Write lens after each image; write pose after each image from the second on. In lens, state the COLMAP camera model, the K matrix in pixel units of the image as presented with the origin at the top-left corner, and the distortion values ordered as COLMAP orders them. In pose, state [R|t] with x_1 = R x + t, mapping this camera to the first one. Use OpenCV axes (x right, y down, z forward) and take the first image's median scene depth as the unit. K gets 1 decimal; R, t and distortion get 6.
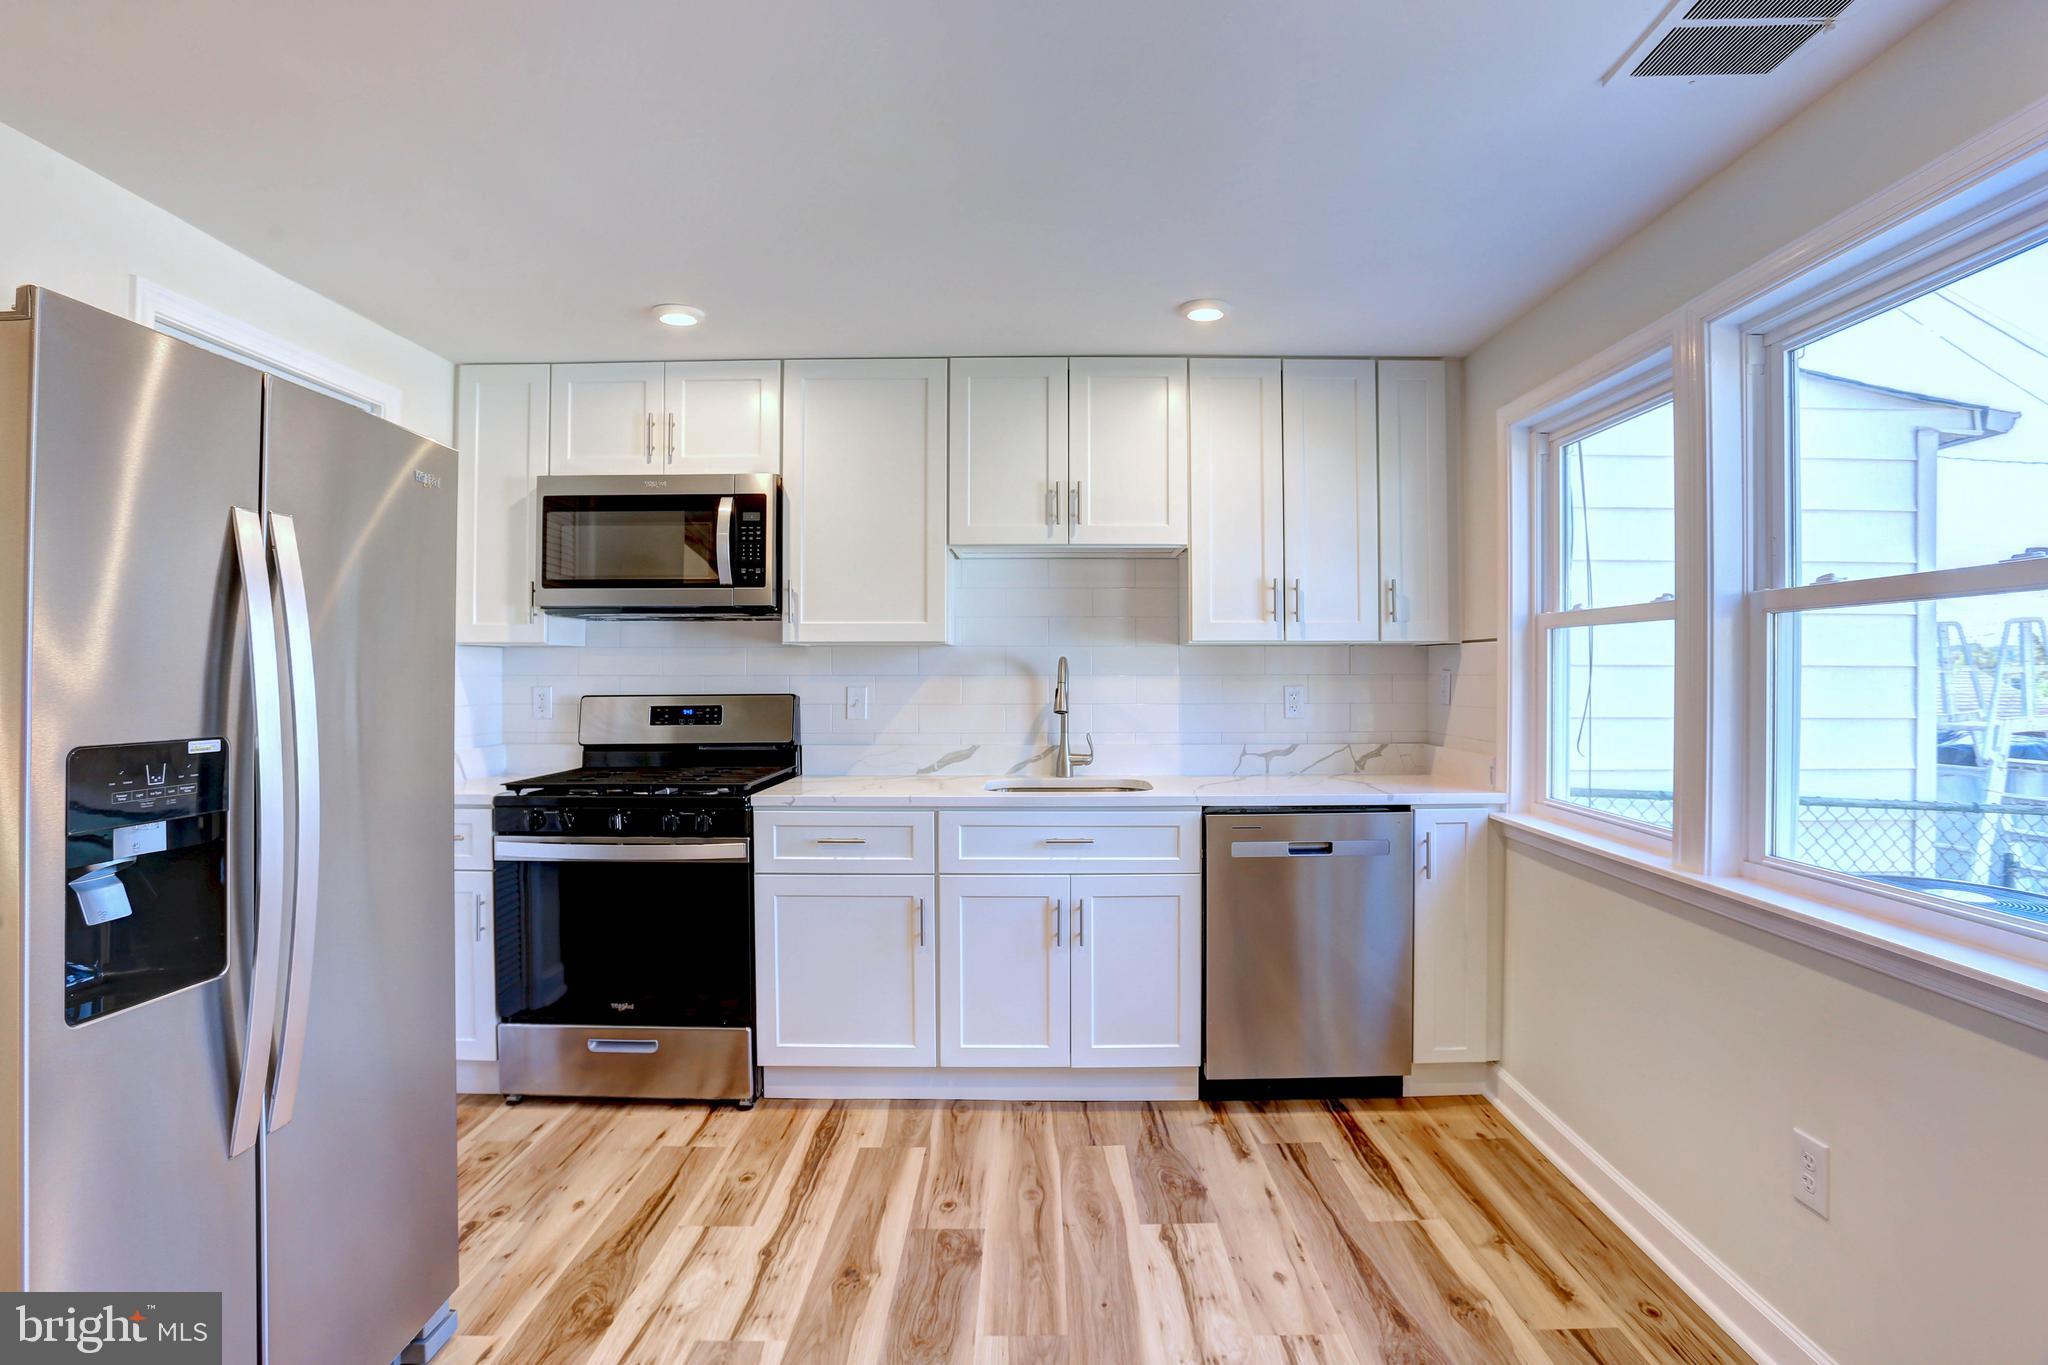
lens RADIAL K [[1019.8, 0, 1042.0], [0, 1019.8, 668.5], [0, 0, 1]] dist [-0.080766, 0.038017]
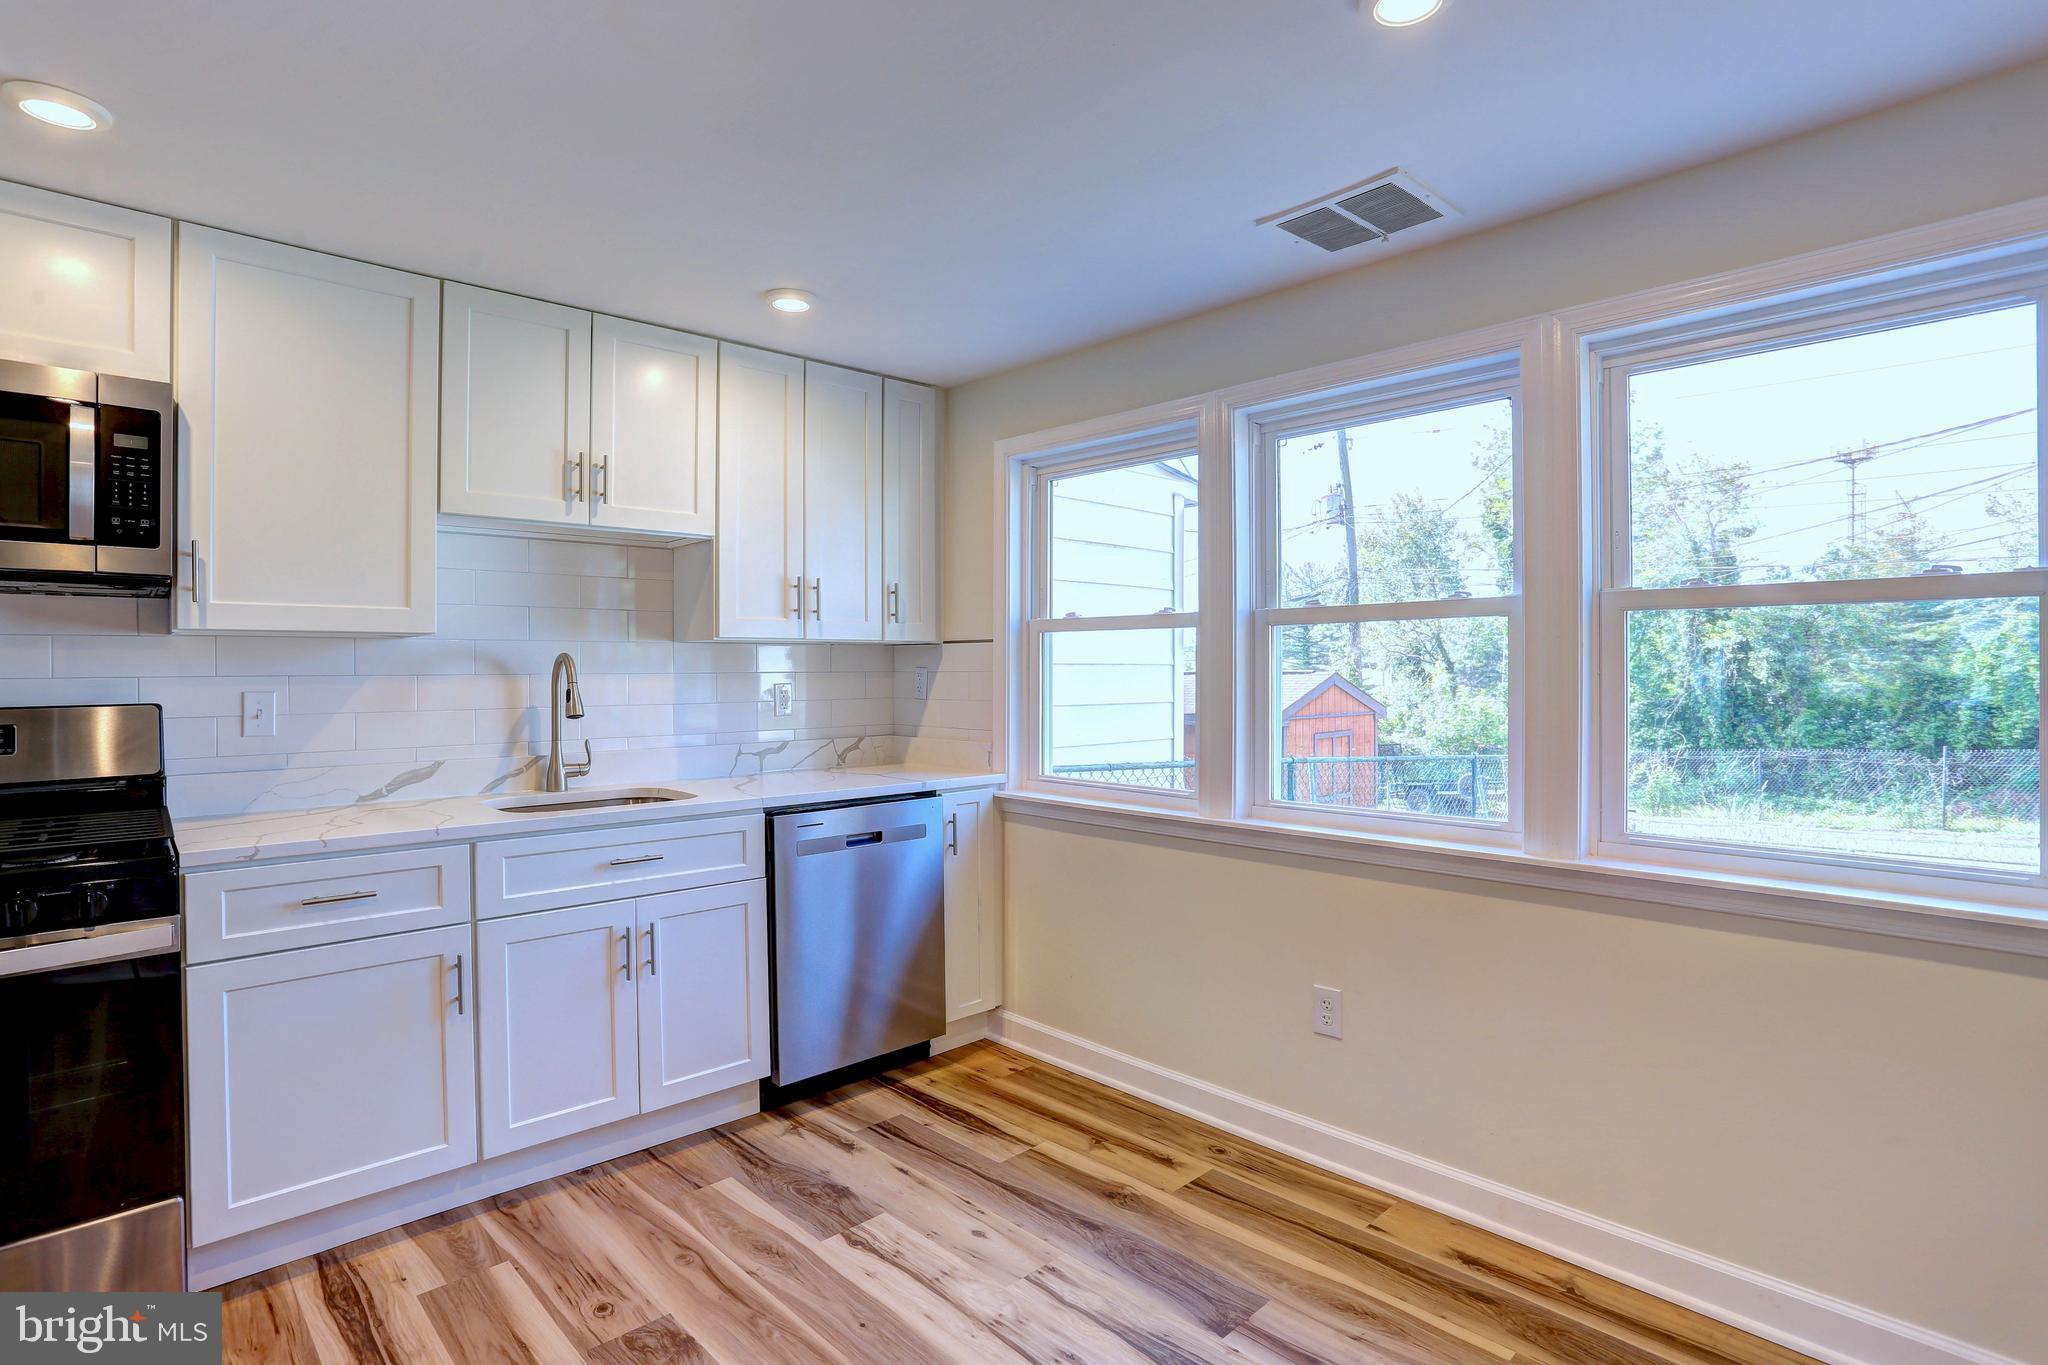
lens RADIAL K [[1012.4, 0, 1019.8], [0, 1012.4, 667.1], [0, 0, 1]] dist [-0.066941, 0.027952]
pose [[0.728861, -0.001197, 0.684661, -0.325922], [0.001558, 0.999999, 0.000089, 0.001071], [-0.684660, 0.001002, 0.728862, 0.131477]]
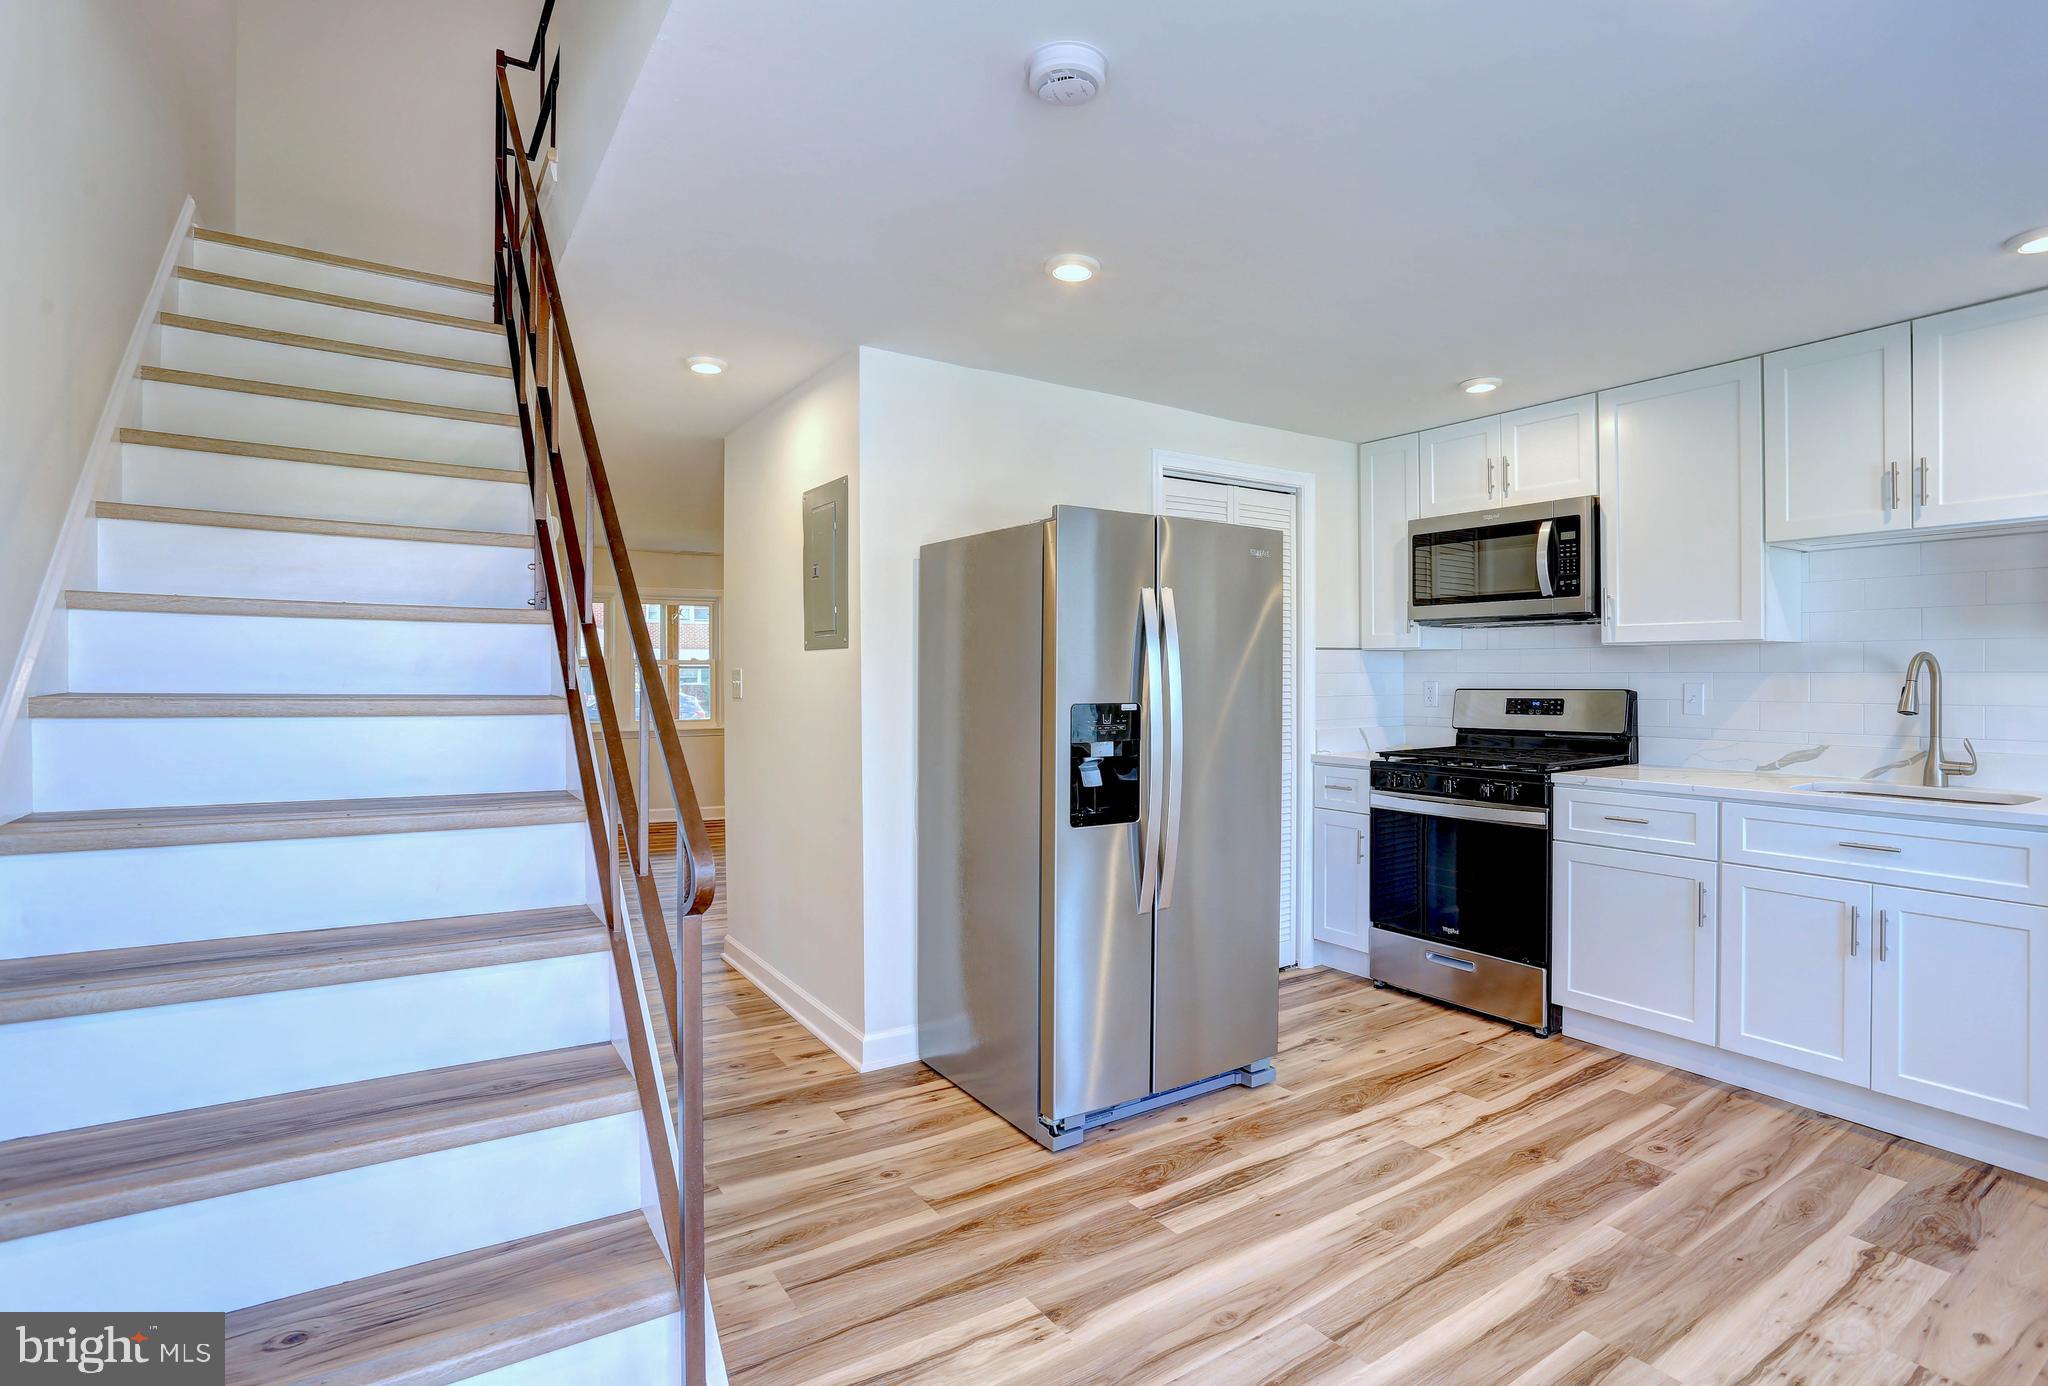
lens RADIAL K [[1007.8, 0, 1064.4], [0, 1007.8, 676.3], [0, 0, 1]] dist [-0.060539, 0.027660]
pose [[0.568925, 0.002918, -0.822384, 0.347324], [0.005173, 0.999961, 0.007127, -0.000010], [0.822373, -0.008309, 0.568888, -0.132381]]
